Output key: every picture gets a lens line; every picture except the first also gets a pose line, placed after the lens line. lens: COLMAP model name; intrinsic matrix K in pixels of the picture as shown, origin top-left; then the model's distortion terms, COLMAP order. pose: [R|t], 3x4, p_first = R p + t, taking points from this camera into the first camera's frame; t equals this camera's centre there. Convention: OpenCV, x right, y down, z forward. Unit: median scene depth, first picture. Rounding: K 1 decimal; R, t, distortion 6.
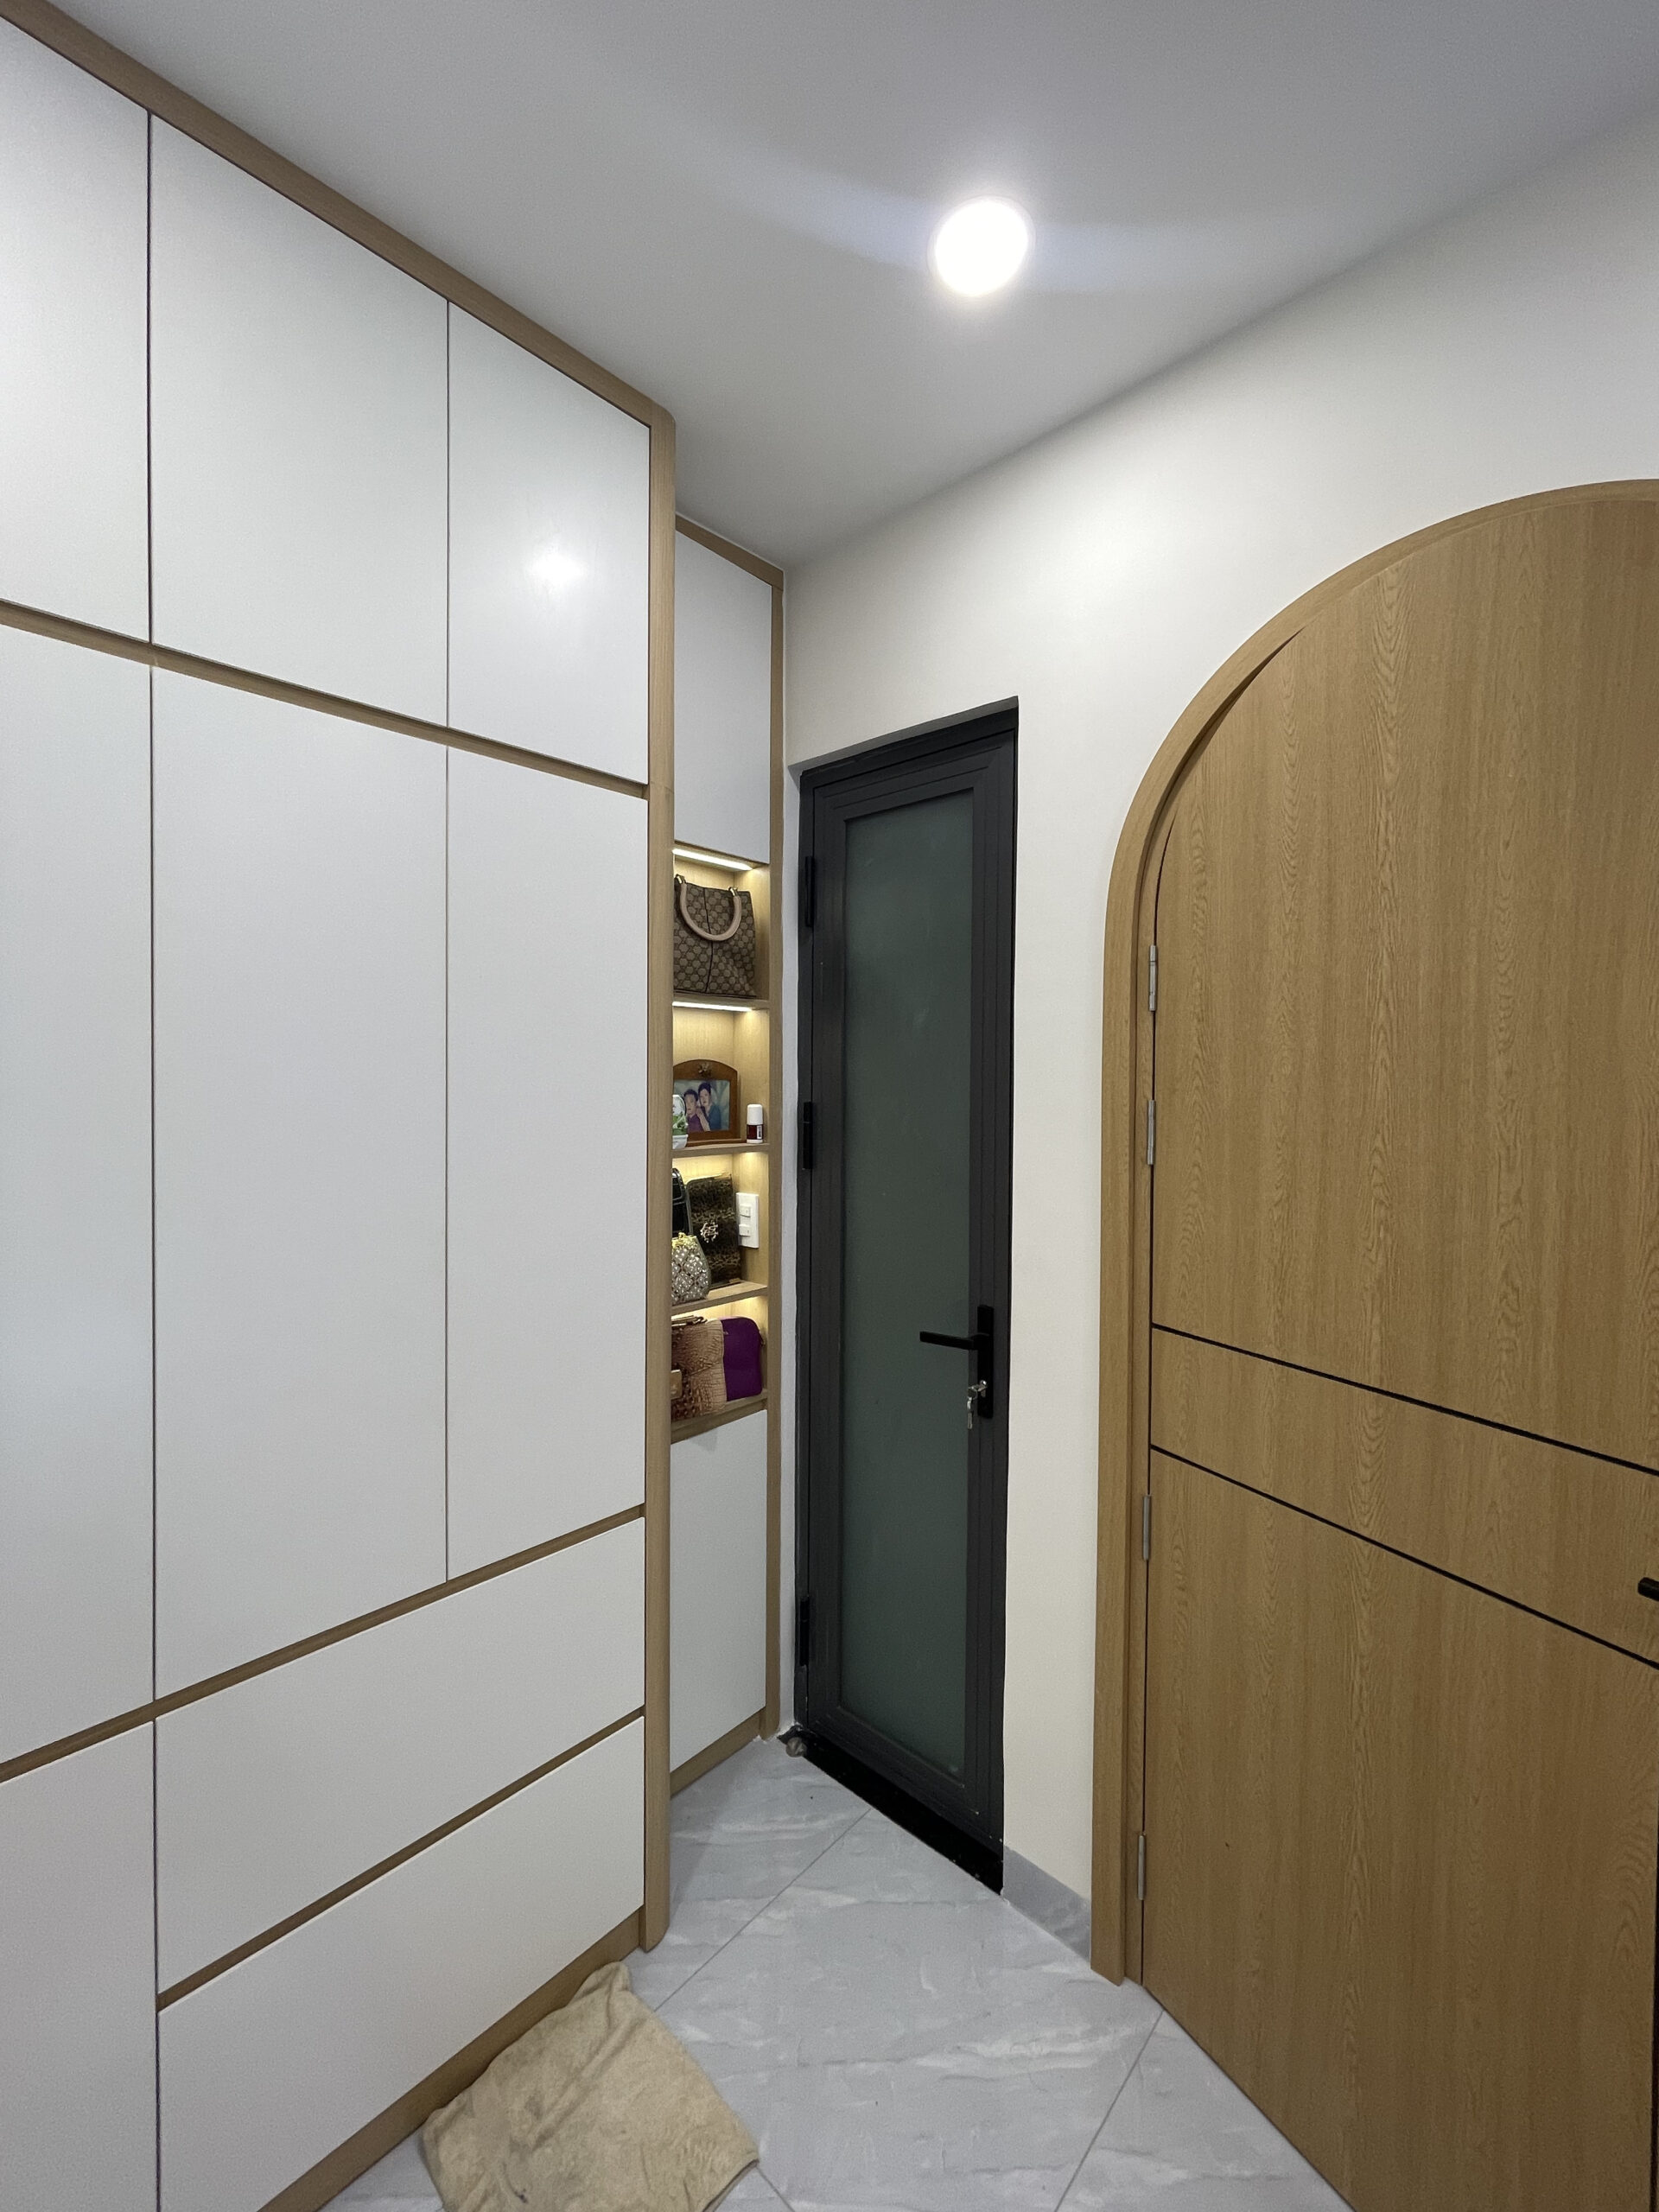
lens RADIAL K [[896.5, 0, 831.9], [0, 896.5, 1087.1], [0, 0, 1]] dist [-0.001369, 0.000252]
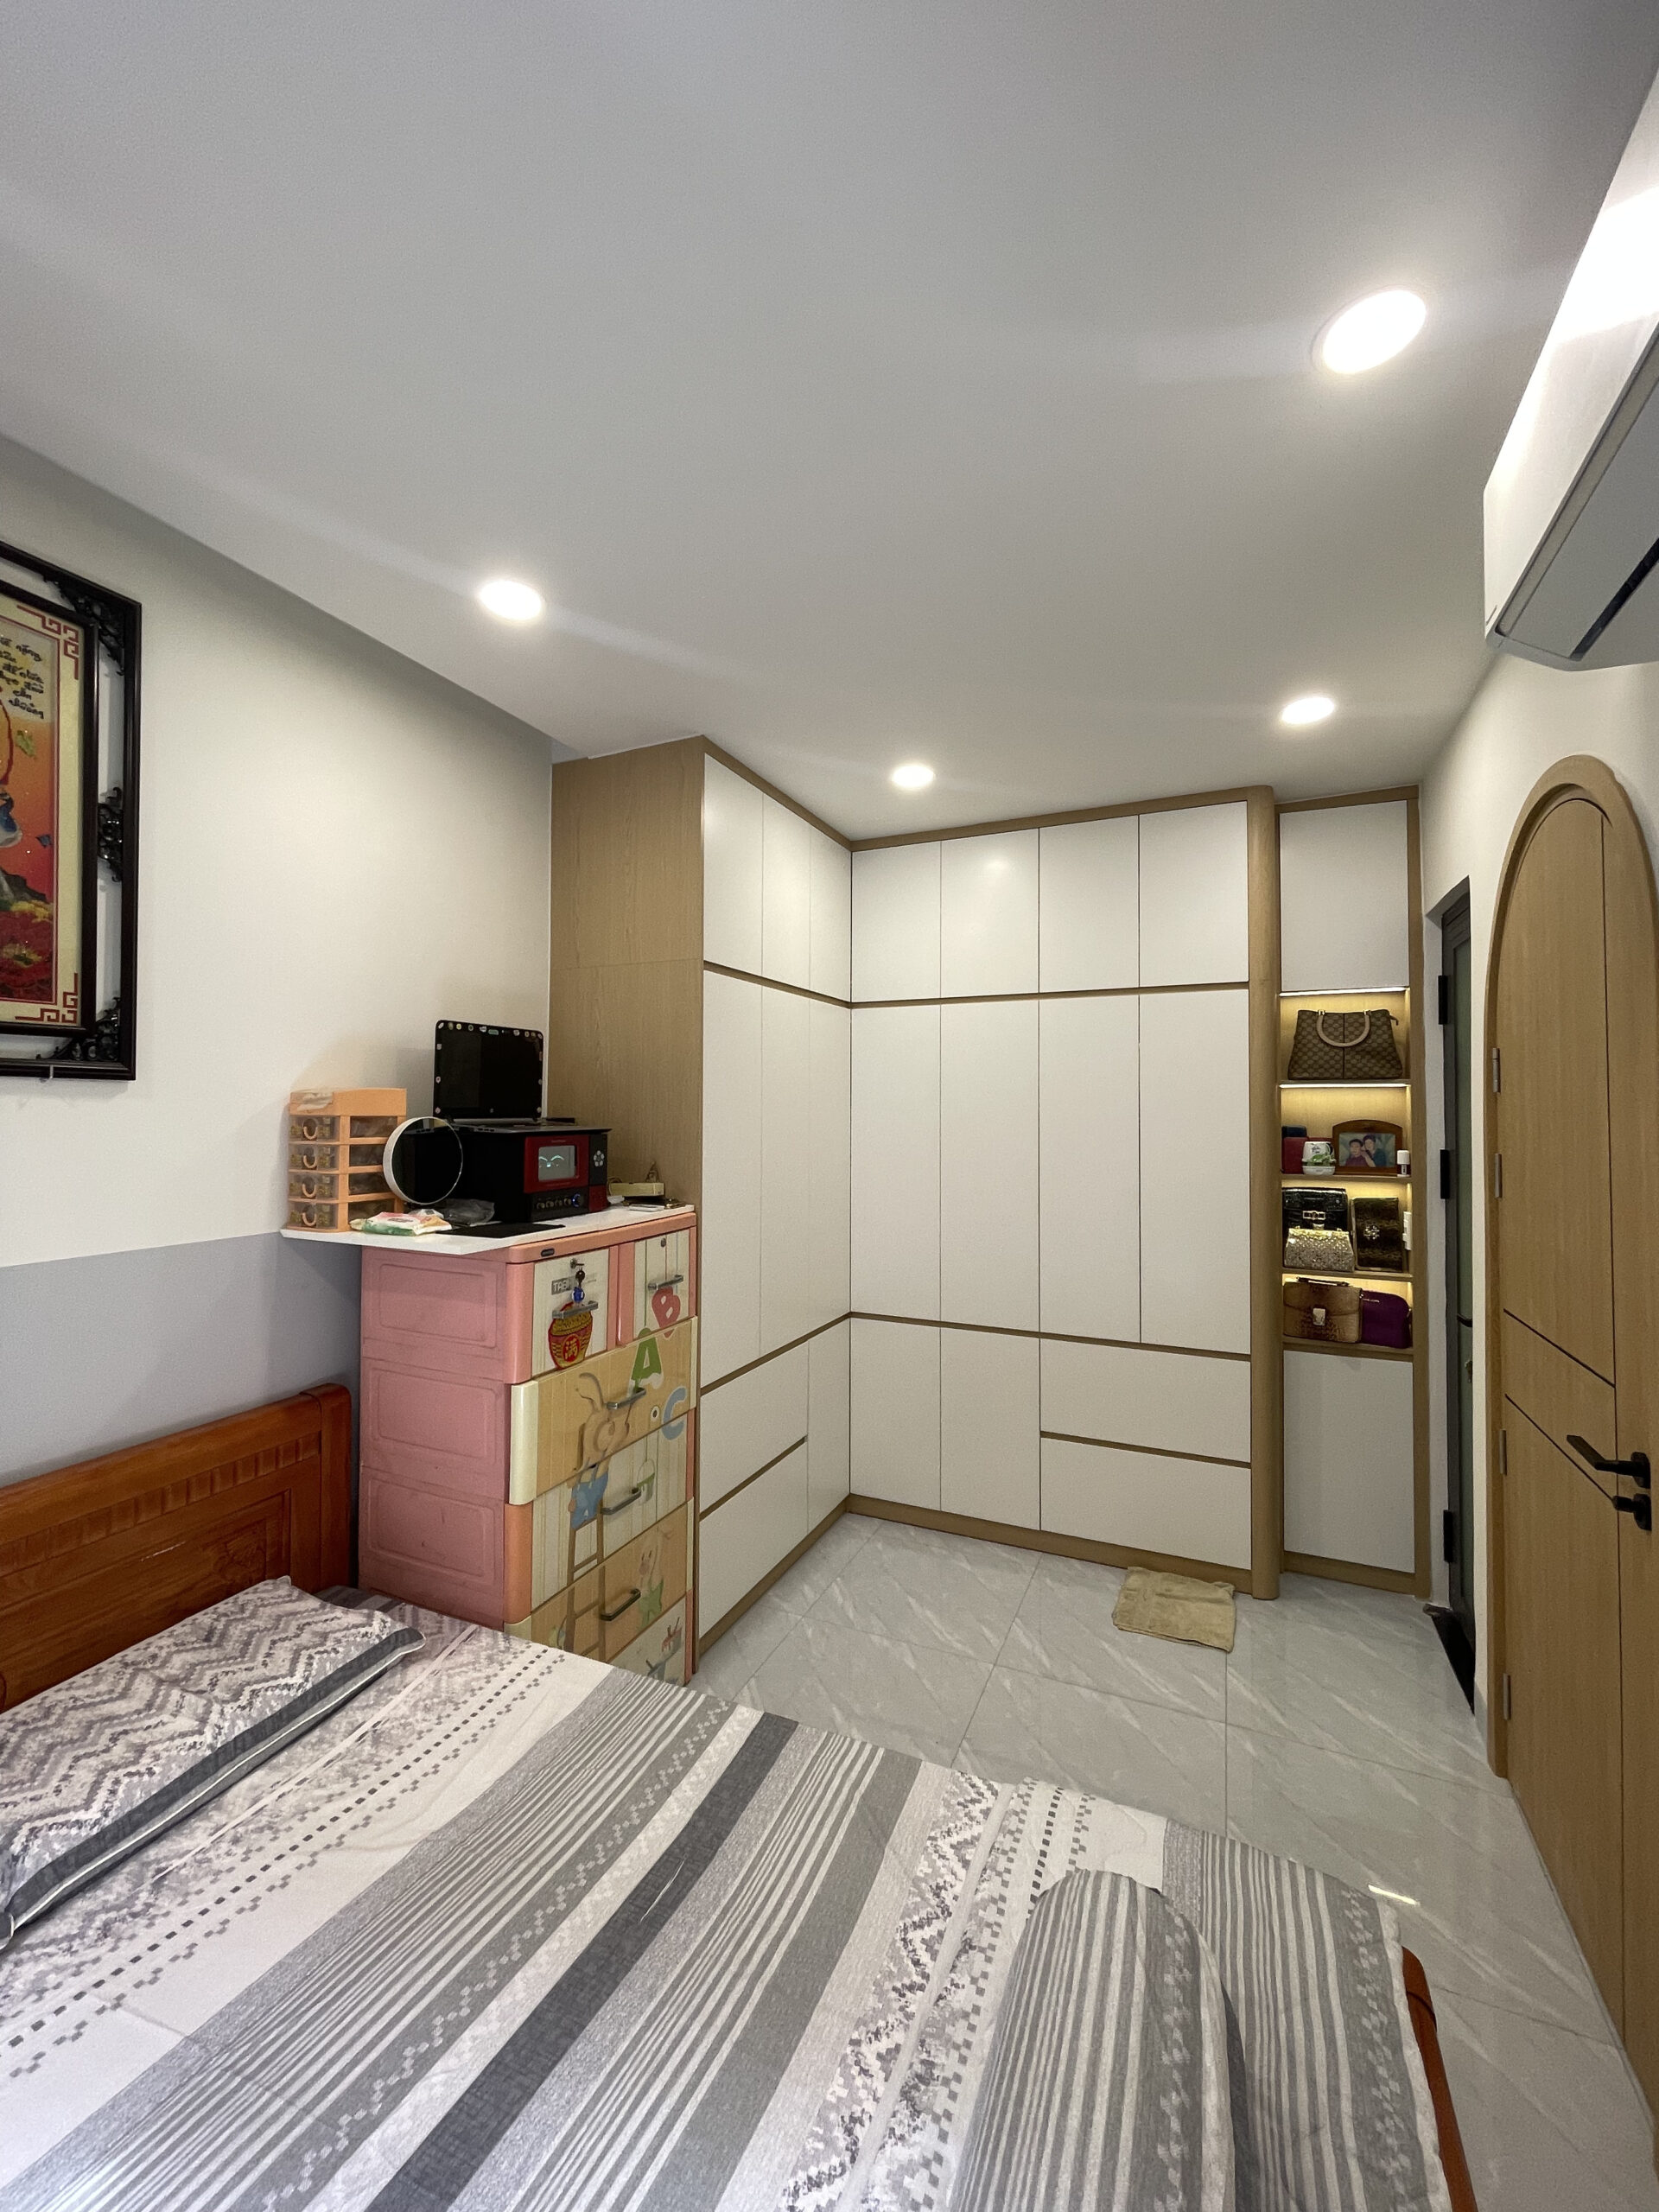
lens RADIAL K [[896.5, 0, 827.5], [0, 896.5, 1104.1], [0, 0, 1]] dist [-0.001369, 0.000252]
pose [[0.323740, -0.012955, -0.946057, 0.998949], [-0.014711, 0.999716, -0.018724, -0.015096], [0.946032, 0.019980, 0.323458, -0.363642]]
